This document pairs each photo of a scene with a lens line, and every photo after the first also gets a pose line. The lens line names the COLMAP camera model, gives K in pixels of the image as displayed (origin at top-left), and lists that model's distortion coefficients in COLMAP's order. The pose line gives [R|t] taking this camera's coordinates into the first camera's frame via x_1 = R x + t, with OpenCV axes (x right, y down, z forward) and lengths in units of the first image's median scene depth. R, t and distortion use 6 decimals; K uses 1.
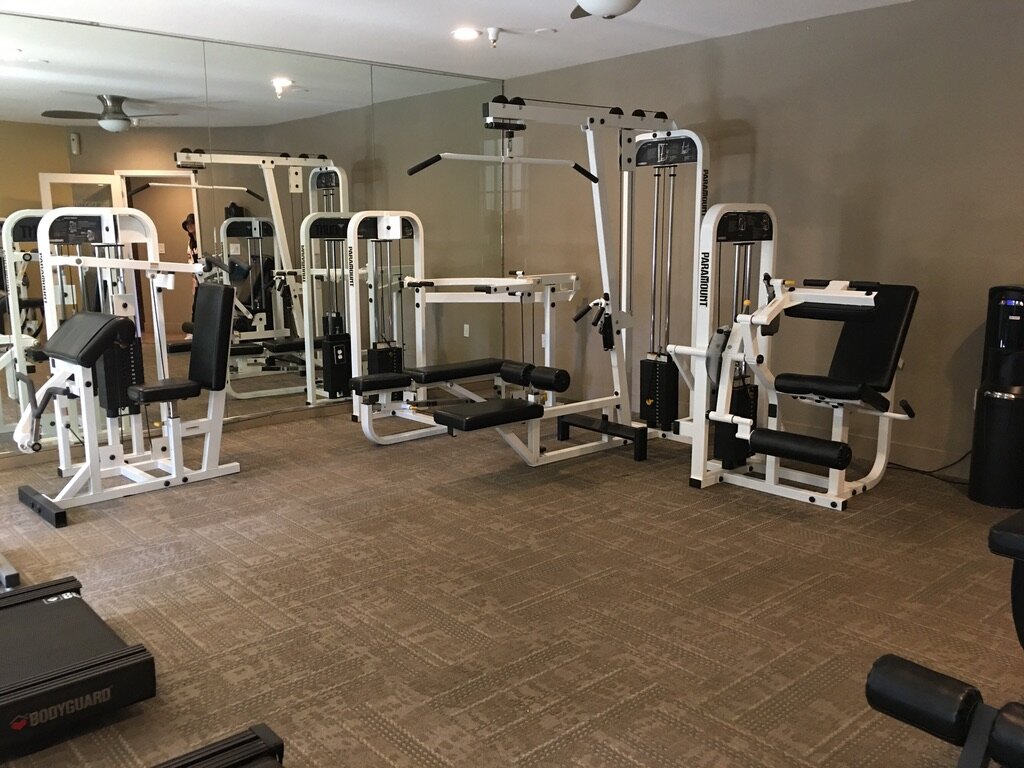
lens RADIAL K [[875.0, 0, 502.8], [0, 875.0, 378.5], [0, 0, 1]] dist [0.014630, -0.006165]
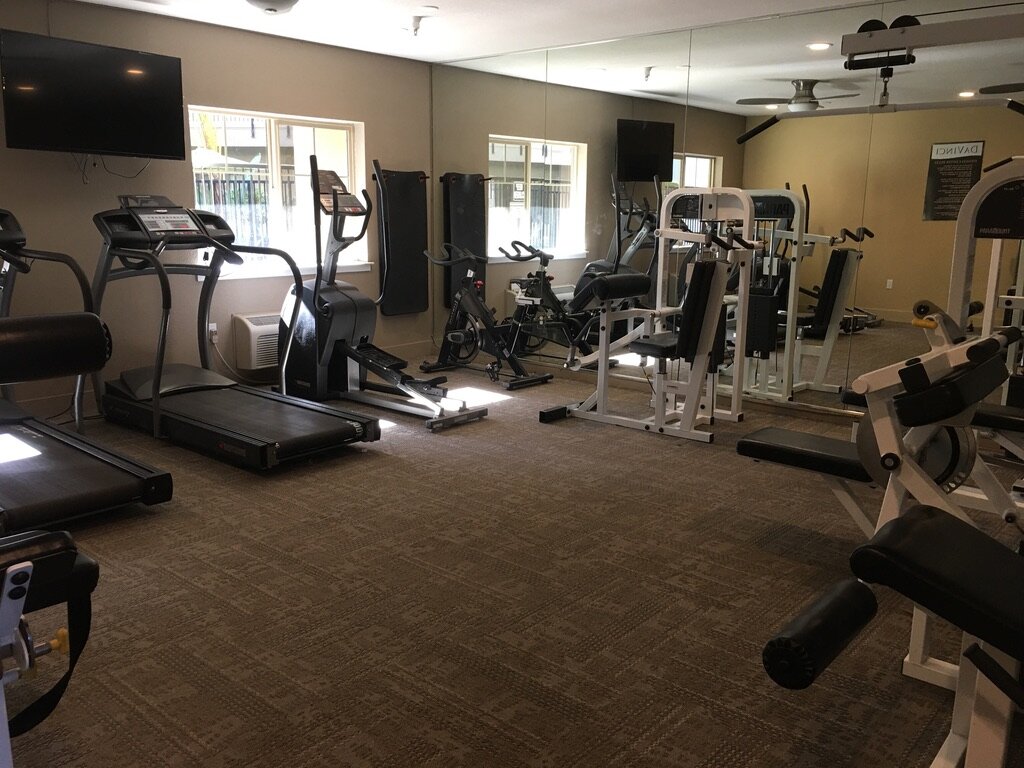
lens RADIAL K [[875.0, 0, 503.7], [0, 875.0, 391.8], [0, 0, 1]] dist [0.014630, -0.006165]
pose [[0.131123, 0.219474, -0.966767, 0.809948], [-0.187201, 0.963124, 0.193257, -0.131202], [0.973531, 0.155639, 0.167373, 0.709891]]
